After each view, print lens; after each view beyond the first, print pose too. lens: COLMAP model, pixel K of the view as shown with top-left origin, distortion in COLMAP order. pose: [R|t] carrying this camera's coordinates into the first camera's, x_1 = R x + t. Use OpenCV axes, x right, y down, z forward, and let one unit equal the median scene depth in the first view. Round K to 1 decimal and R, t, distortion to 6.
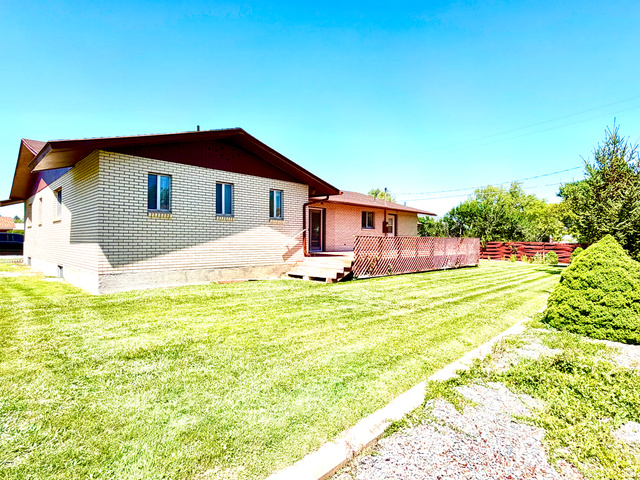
lens RADIAL K [[353.3, 0, 320.2], [0, 353.3, 239.5], [0, 0, 1]] dist [-0.000066, 0.000578]
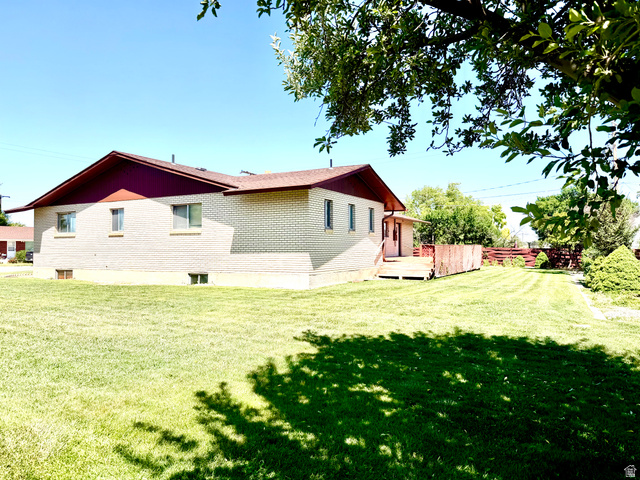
lens RADIAL K [[448.6, 0, 319.8], [0, 448.6, 241.1], [0, 0, 1]] dist [0.008503, -0.000561]
pose [[0.968240, -0.005107, 0.249969, -0.653508], [0.007490, 0.999935, -0.008580, -0.012007], [-0.249909, 0.010180, 0.968216, -0.453700]]
